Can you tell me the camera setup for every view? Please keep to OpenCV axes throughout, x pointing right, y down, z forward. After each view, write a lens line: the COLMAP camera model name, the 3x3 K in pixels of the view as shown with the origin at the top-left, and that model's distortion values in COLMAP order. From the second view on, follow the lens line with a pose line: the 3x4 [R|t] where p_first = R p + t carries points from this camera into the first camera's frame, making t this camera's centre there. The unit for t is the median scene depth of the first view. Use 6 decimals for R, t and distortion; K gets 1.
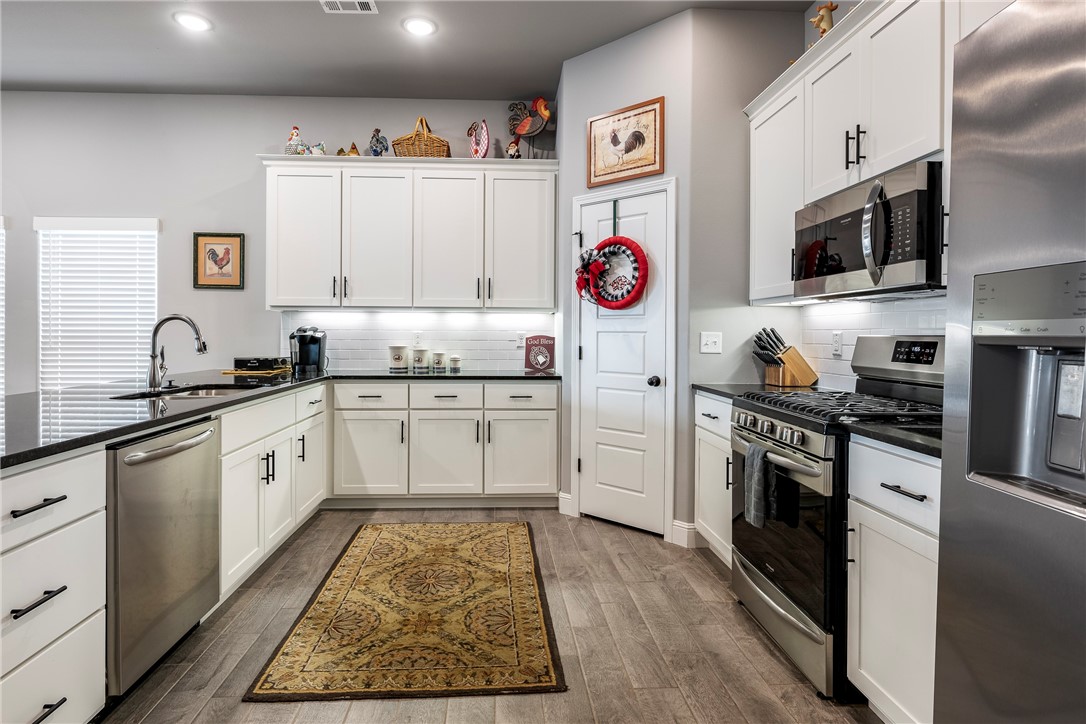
lens RADIAL K [[561.5, 0, 520.5], [0, 561.5, 337.5], [0, 0, 1]] dist [-0.001270, 0.000163]
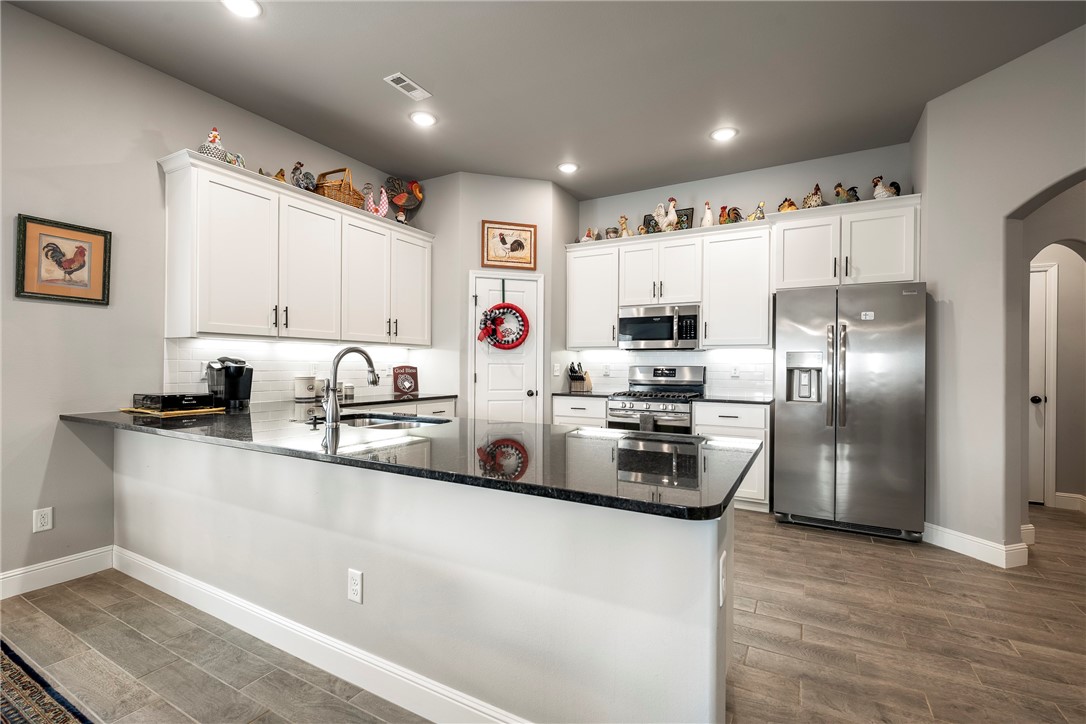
lens RADIAL K [[489.4, 0, 539.9], [0, 489.4, 362.6], [0, 0, 1]] dist [-0.001055, -0.000293]
pose [[0.518672, 0.001670, 0.854972, -0.919173], [0.001767, 0.999994, -0.003025, -0.008628], [-0.854971, 0.003080, 0.518666, 0.204375]]
